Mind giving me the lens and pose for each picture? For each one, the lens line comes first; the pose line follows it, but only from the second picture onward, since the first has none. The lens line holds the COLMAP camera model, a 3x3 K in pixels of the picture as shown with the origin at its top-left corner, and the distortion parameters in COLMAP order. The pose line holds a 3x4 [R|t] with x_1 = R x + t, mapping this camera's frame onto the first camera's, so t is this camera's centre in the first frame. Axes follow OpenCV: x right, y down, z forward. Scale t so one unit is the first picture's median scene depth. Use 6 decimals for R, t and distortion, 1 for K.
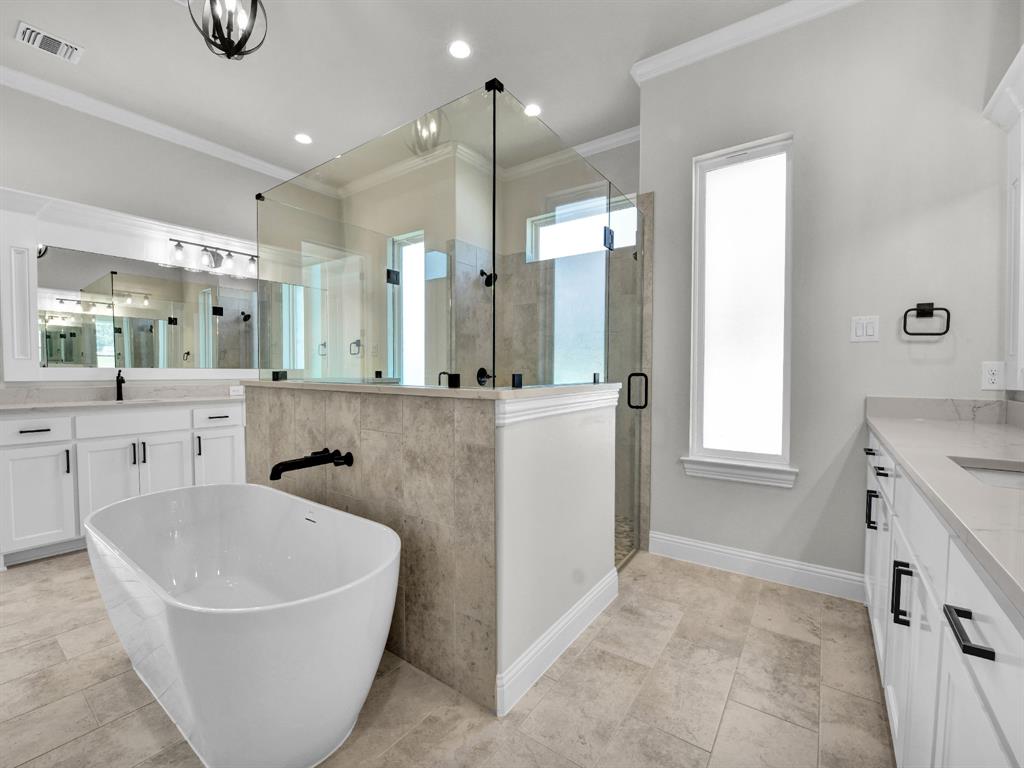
lens RADIAL K [[434.2, 0, 512.0], [0, 434.2, 384.0], [0, 0, 1]] dist [-0.021334, -0.000164]
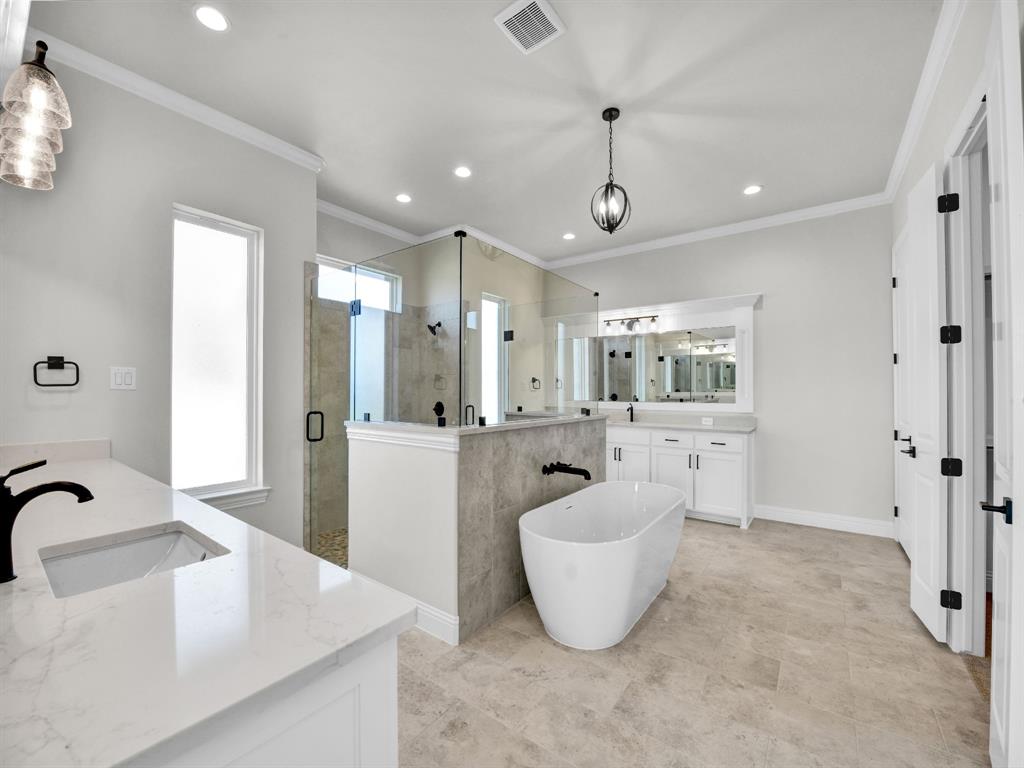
lens RADIAL K [[414.6, 0, 516.2], [0, 414.6, 388.2], [0, 0, 1]] dist [-0.017536, -0.000476]
pose [[0.014159, 0.004179, 0.999891, -1.862751], [0.030913, 0.999511, -0.004615, -0.109144], [-0.999422, 0.030975, 0.014023, 1.091170]]
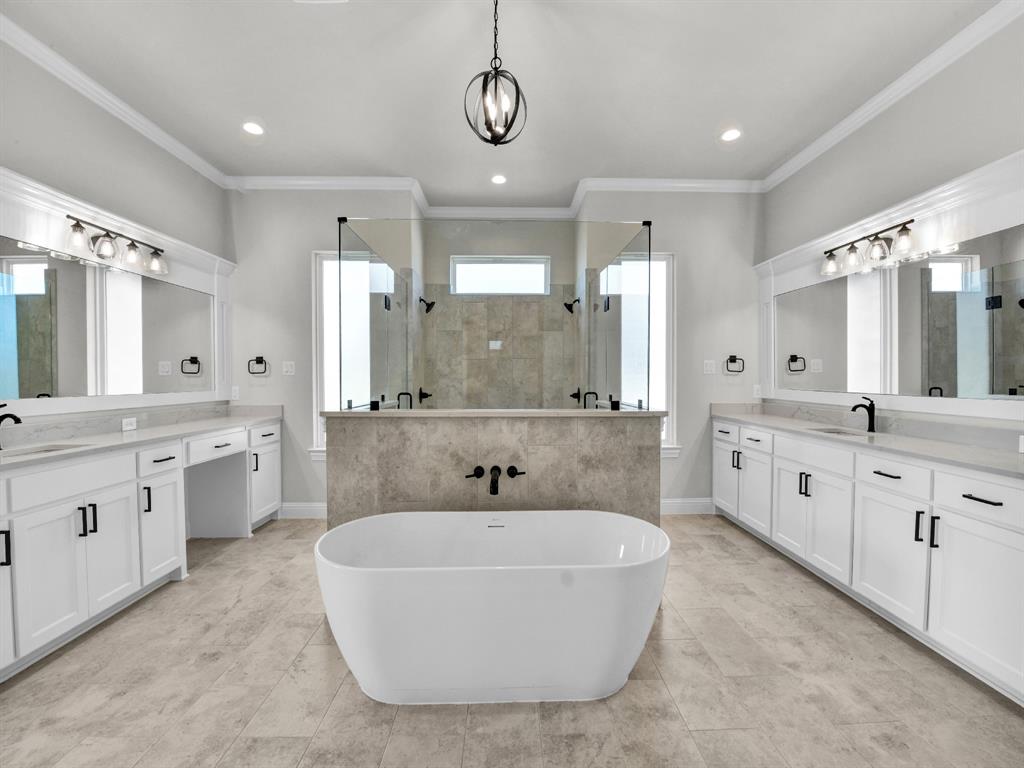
lens RADIAL K [[428.8, 0, 515.3], [0, 428.8, 385.2], [0, 0, 1]] dist [-0.021297, -0.000287]
pose [[0.798676, -0.014914, 0.601577, -1.067011], [0.023026, 0.999718, -0.005785, -0.063604], [-0.601321, 0.018473, 0.798794, 0.012340]]
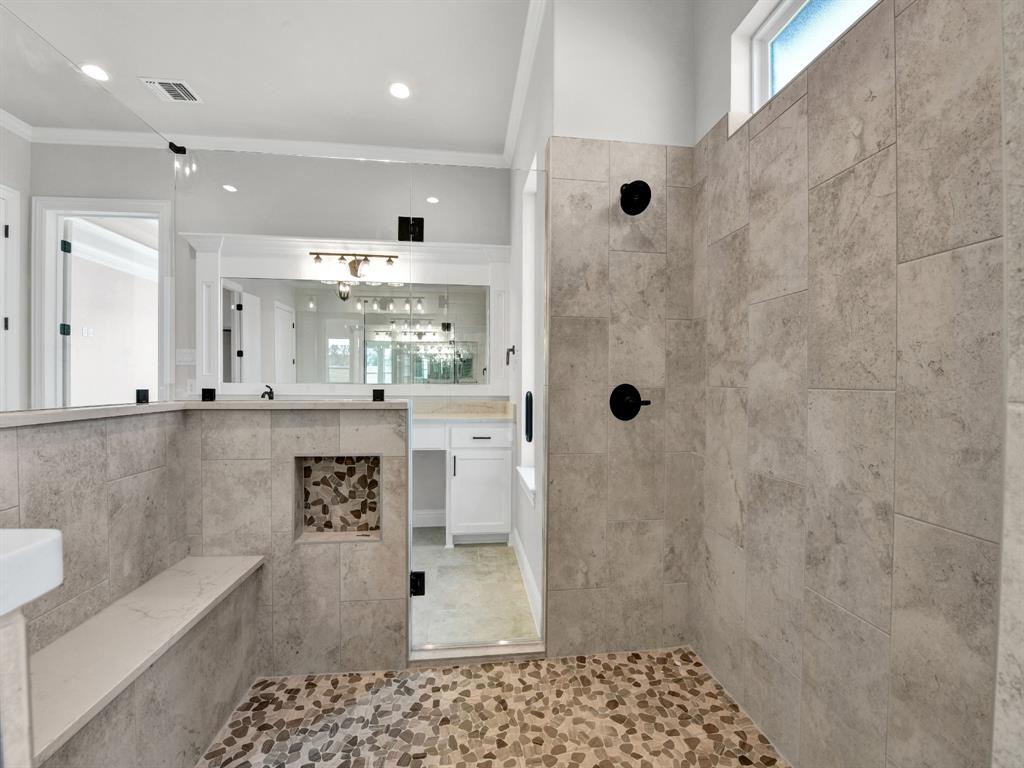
lens RADIAL K [[422.1, 0, 514.9], [0, 422.1, 391.7], [0, 0, 1]] dist [-0.020096, -0.000332]
pose [[0.675043, 0.013453, -0.737656, 0.408046], [-0.033298, 0.999370, -0.012246, -0.037957], [0.737027, 0.032829, 0.675066, 1.201981]]
